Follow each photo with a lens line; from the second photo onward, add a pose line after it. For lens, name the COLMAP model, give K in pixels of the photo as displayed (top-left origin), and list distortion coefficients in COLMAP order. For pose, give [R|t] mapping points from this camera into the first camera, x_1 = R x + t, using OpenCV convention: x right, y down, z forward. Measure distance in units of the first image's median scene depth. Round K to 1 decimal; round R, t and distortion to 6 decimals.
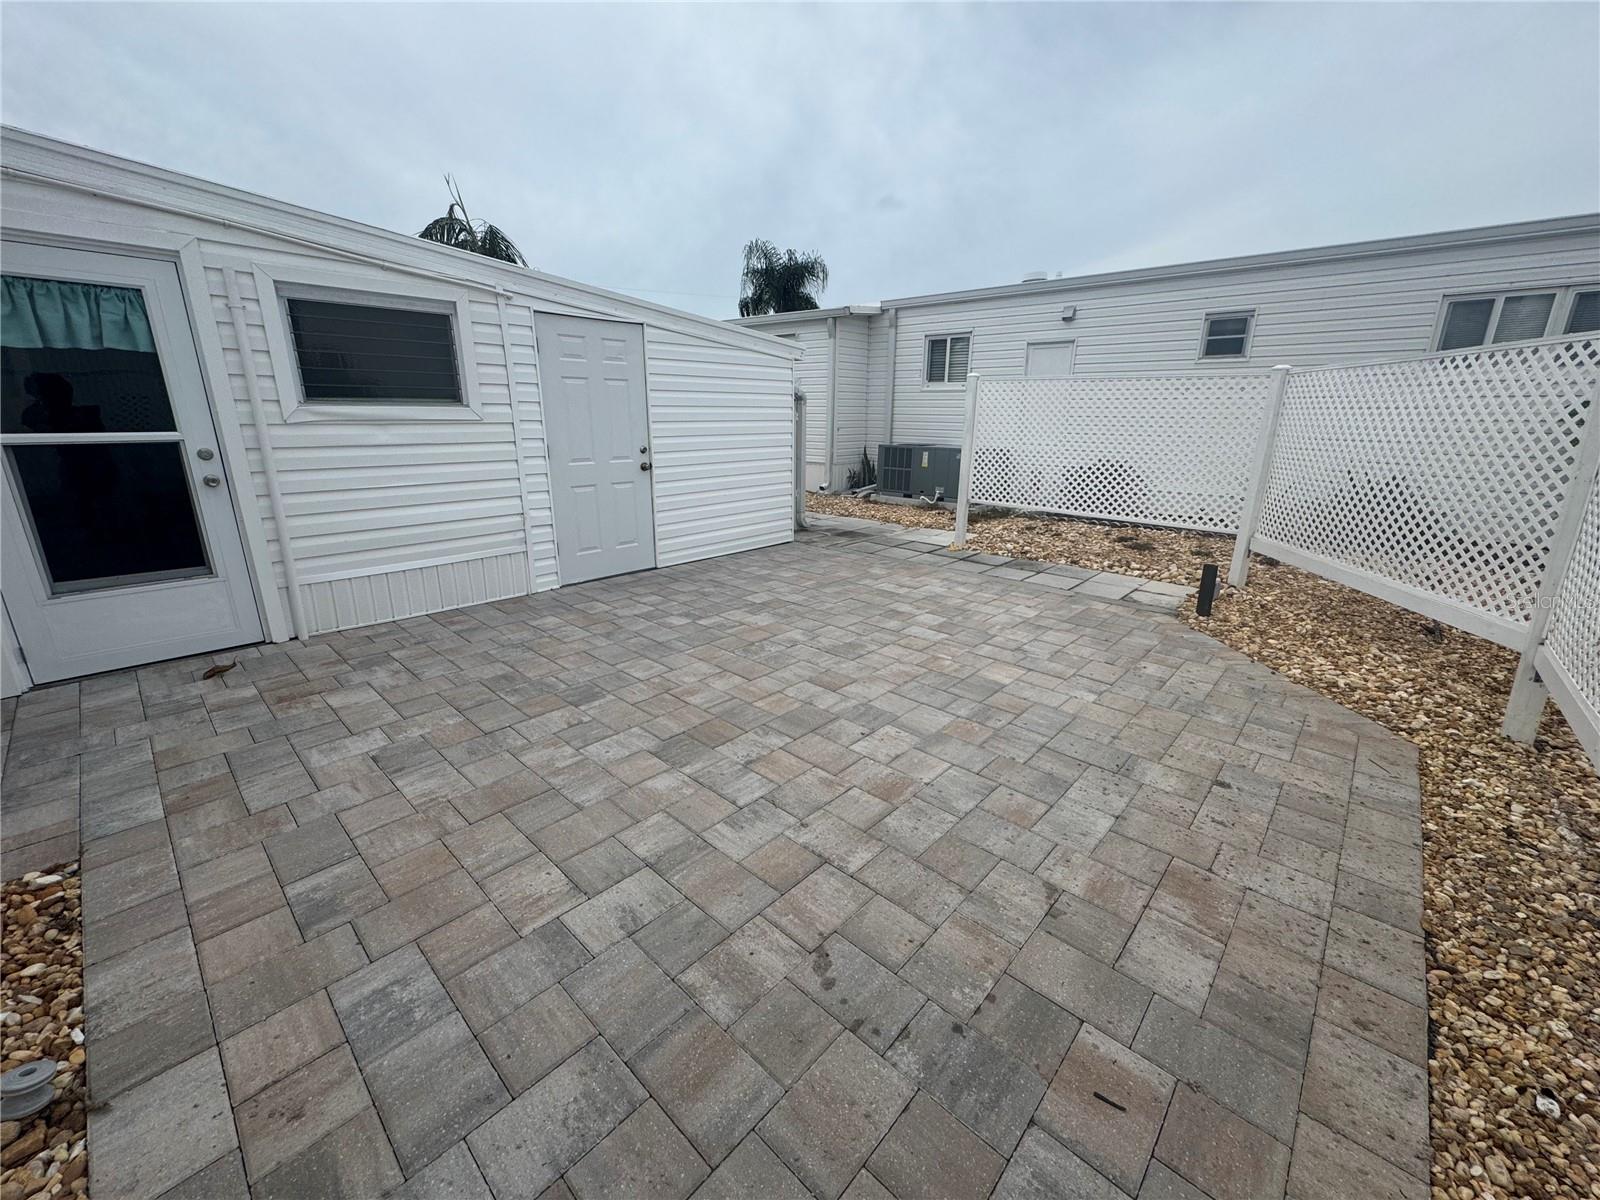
lens RADIAL K [[637.0, 0, 796.2], [0, 637.0, 598.4], [0, 0, 1]] dist [-0.001427, 0.000211]
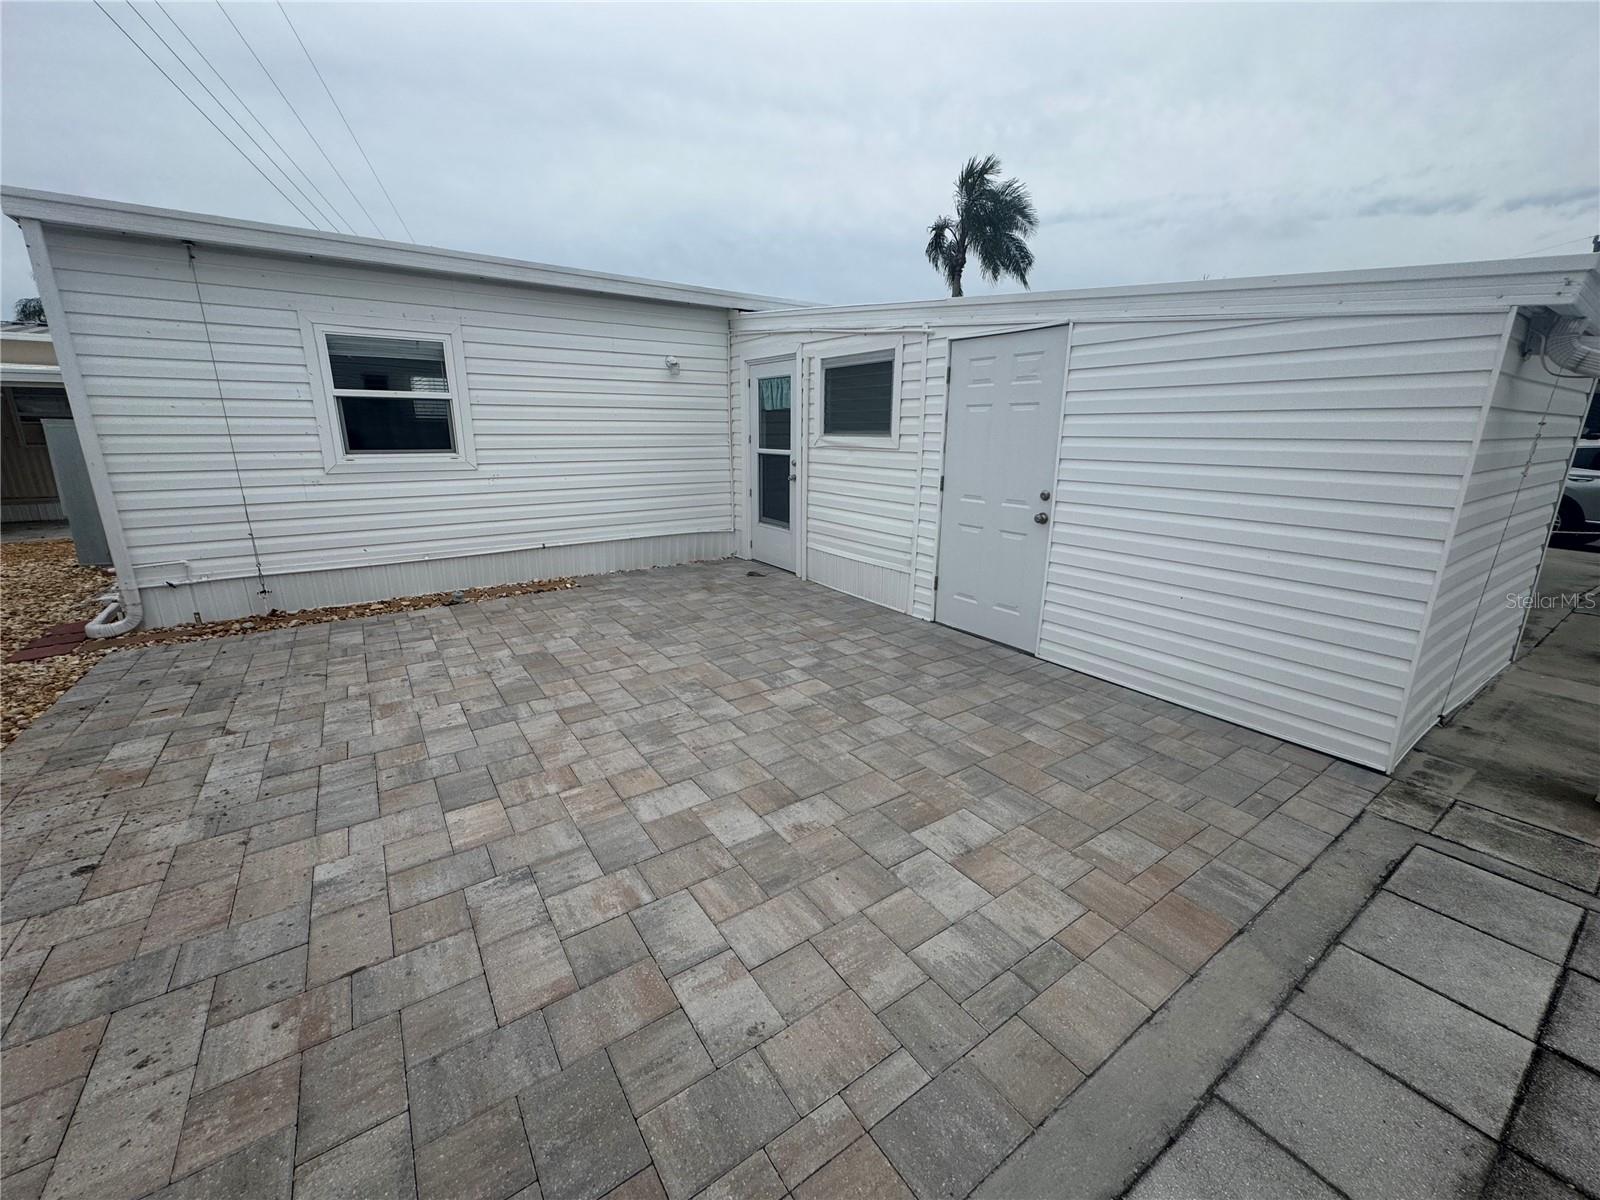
lens RADIAL K [[637.0, 0, 801.4], [0, 637.0, 600.0], [0, 0, 1]] dist [-0.001427, 0.000211]
pose [[-0.212314, 0.242434, -0.946651, 0.756352], [-0.285266, 0.911165, 0.297326, -0.363162], [0.934637, 0.333174, -0.124295, 1.202652]]
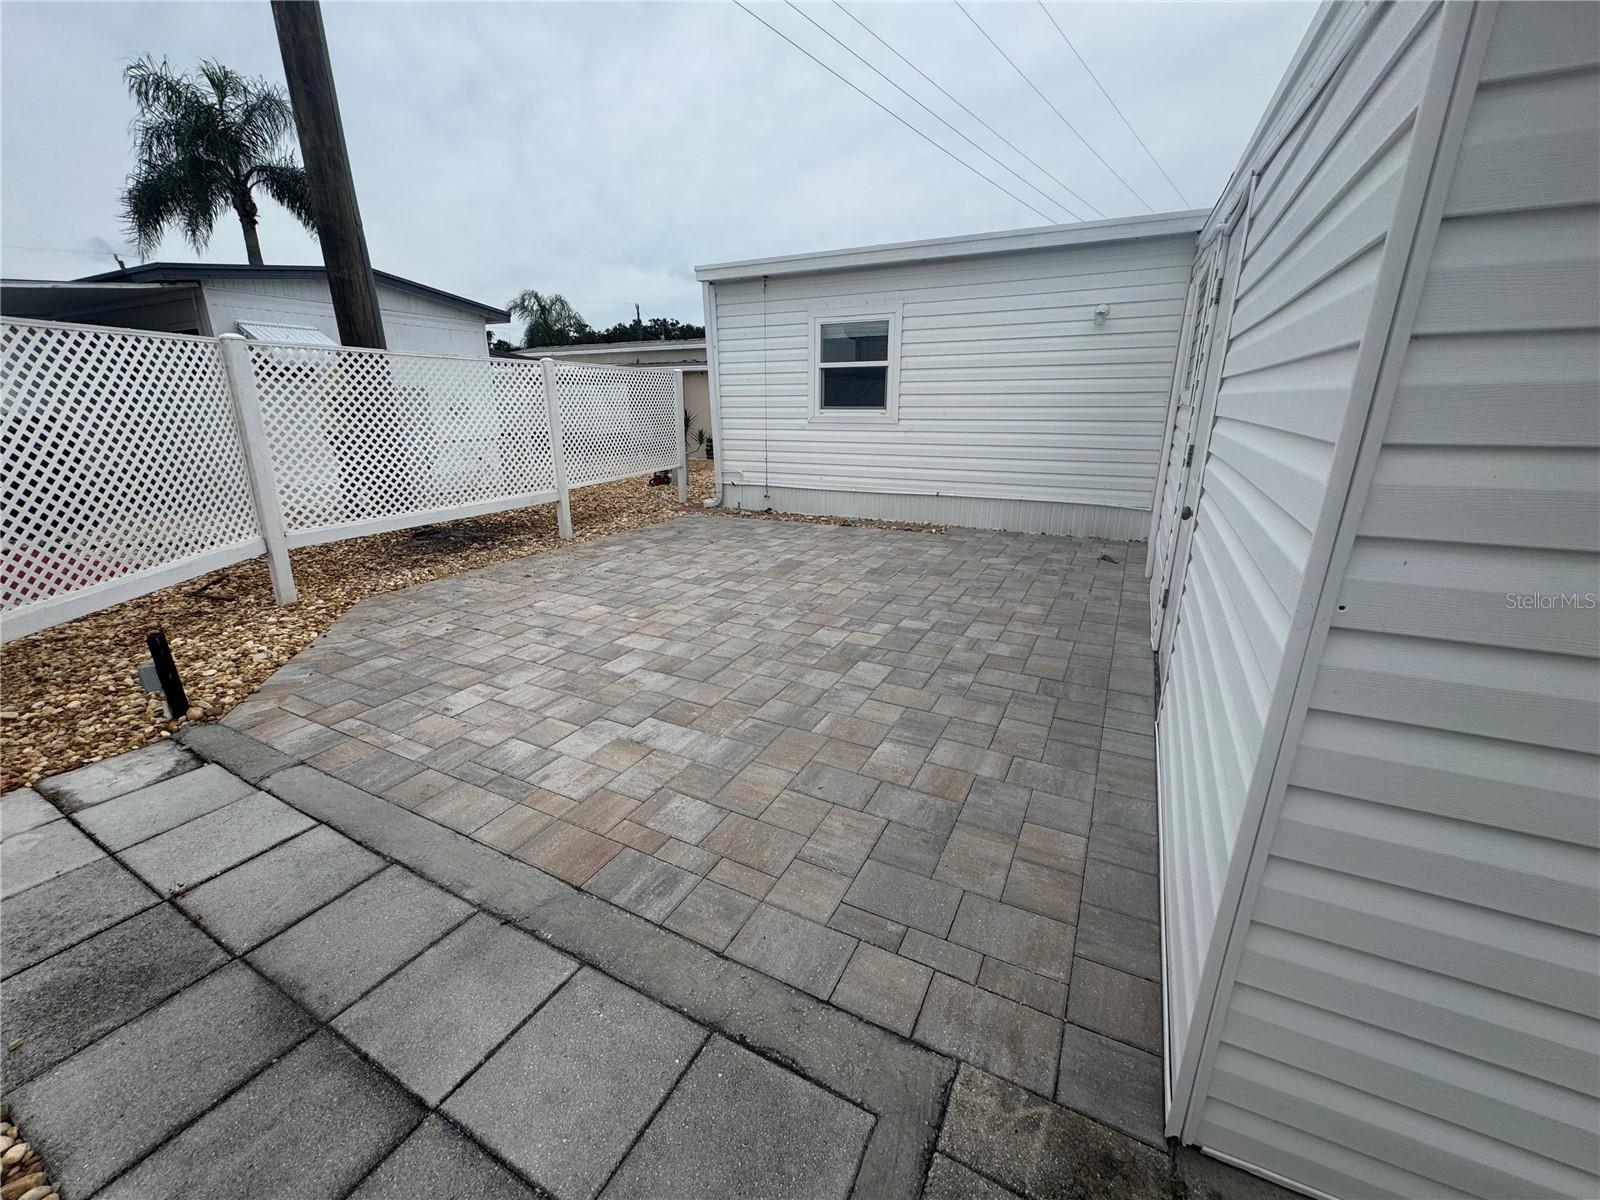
lens RADIAL K [[637.0, 0, 800.8], [0, 637.0, 601.4], [0, 0, 1]] dist [-0.001427, 0.000211]
pose [[-0.963465, 0.077062, -0.256510, 0.224070], [-0.079944, 0.831316, 0.550021, -0.535508], [0.255627, 0.550432, -0.794783, 1.849400]]
